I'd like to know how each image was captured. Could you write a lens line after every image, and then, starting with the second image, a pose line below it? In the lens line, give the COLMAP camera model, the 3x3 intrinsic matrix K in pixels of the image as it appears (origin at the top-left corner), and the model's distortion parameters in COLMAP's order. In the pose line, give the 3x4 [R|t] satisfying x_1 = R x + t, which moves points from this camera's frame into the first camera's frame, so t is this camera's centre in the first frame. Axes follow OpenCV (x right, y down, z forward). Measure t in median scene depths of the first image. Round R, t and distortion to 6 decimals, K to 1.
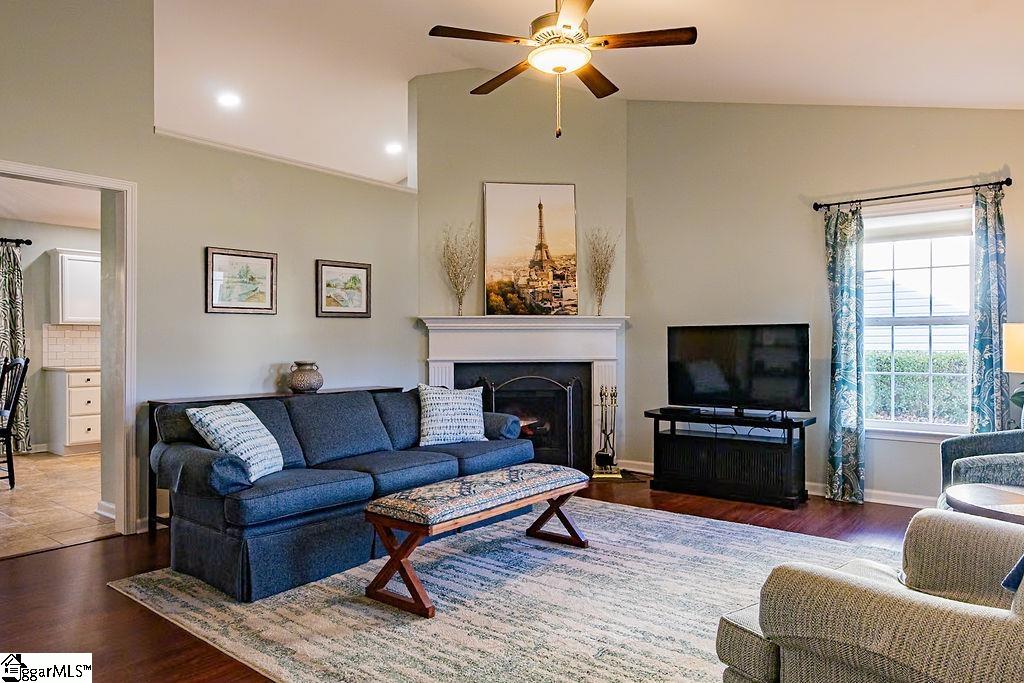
lens RADIAL K [[671.7, 0, 512.4], [0, 671.7, 343.4], [0, 0, 1]] dist [-0.004384, -0.001827]
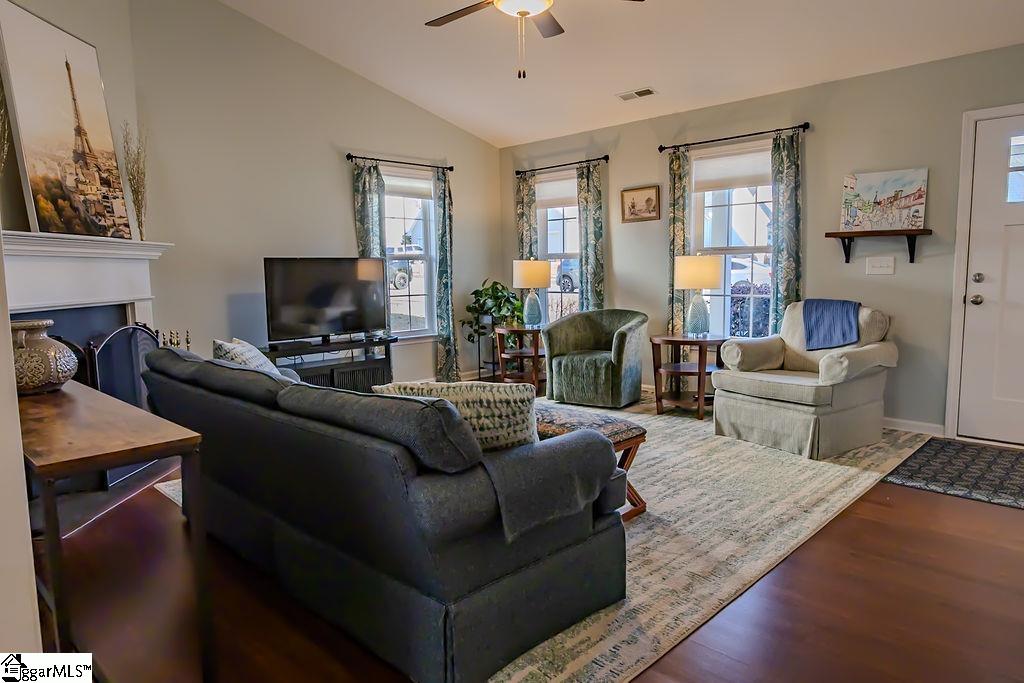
lens RADIAL K [[643.8, 0, 513.0], [0, 643.8, 340.2], [0, 0, 1]] dist [-0.007673, 0.006060]
pose [[0.099382, -0.107794, 0.989194, -0.566642], [0.015063, 0.994164, 0.106822, -0.001472], [-0.994935, 0.004284, 0.100426, 0.522168]]
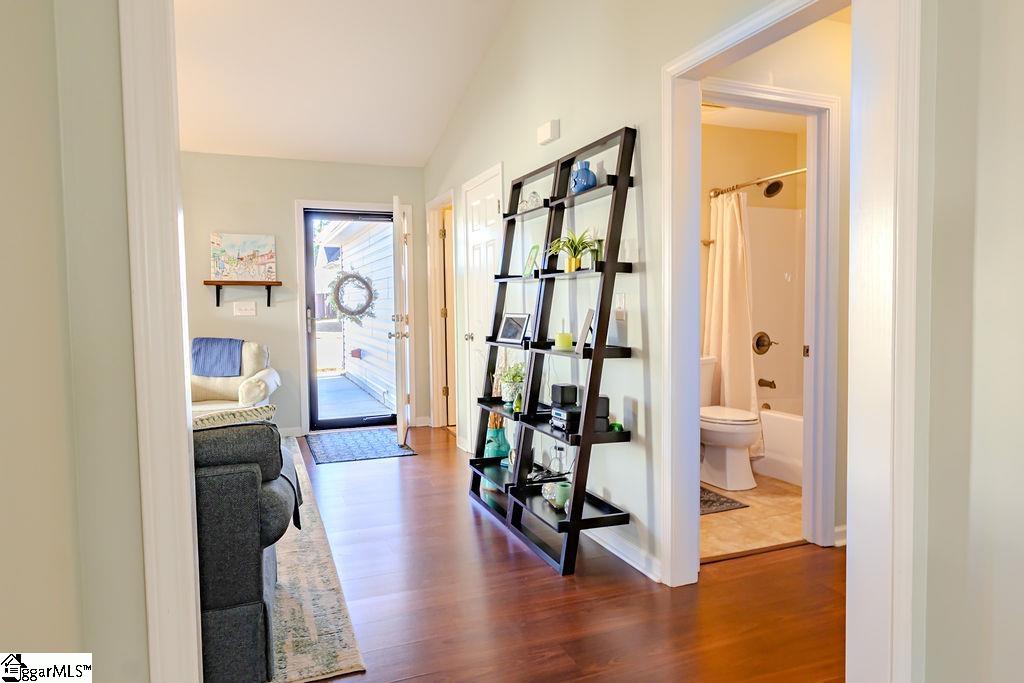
lens RADIAL K [[643.8, 0, 511.6], [0, 643.8, 339.6], [0, 0, 1]] dist [-0.007673, 0.006060]
pose [[-0.869923, -0.015784, 0.492935, -0.569497], [0.013487, 0.998353, 0.055769, -0.003814], [-0.493003, 0.055163, -0.868277, 0.799918]]
